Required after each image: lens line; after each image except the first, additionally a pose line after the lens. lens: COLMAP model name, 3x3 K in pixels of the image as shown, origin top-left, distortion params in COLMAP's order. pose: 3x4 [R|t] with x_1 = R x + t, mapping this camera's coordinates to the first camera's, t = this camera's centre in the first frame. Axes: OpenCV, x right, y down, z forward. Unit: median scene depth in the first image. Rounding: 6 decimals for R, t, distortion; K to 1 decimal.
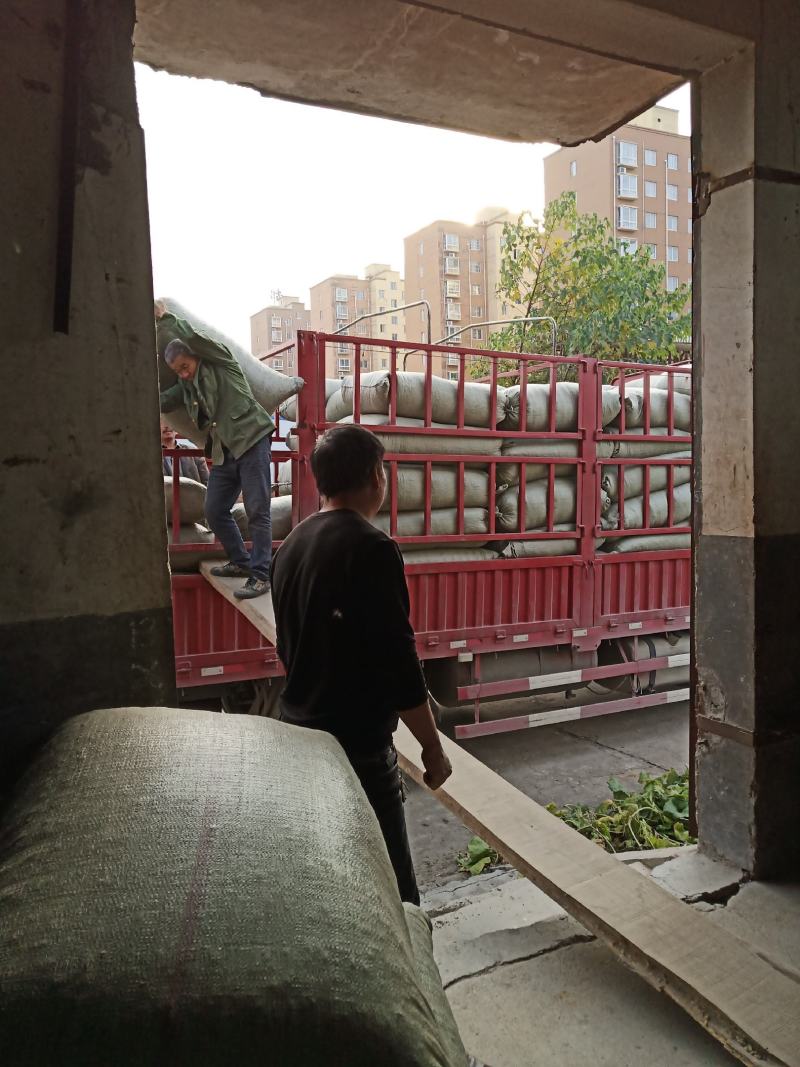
lens RADIAL K [[823.3, 0, 408.7], [0, 823.3, 519.1], [0, 0, 1]] dist [-0.000097, 0.036467]
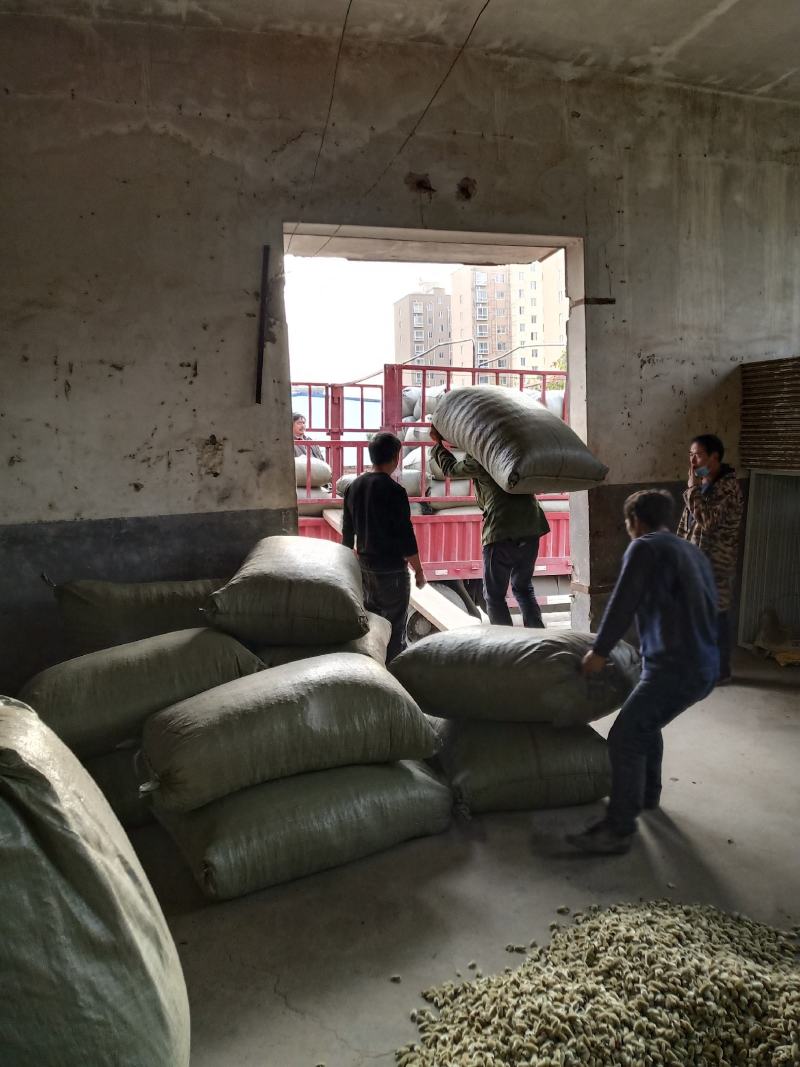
lens RADIAL K [[829.4, 0, 405.7], [0, 829.4, 517.2], [0, 0, 1]] dist [-0.009047, 0.046187]
pose [[0.984218, 0.007695, -0.176792, 0.161690], [-0.004205, 0.999789, 0.020107, 0.027481], [0.176909, -0.019046, 0.984043, -0.479458]]
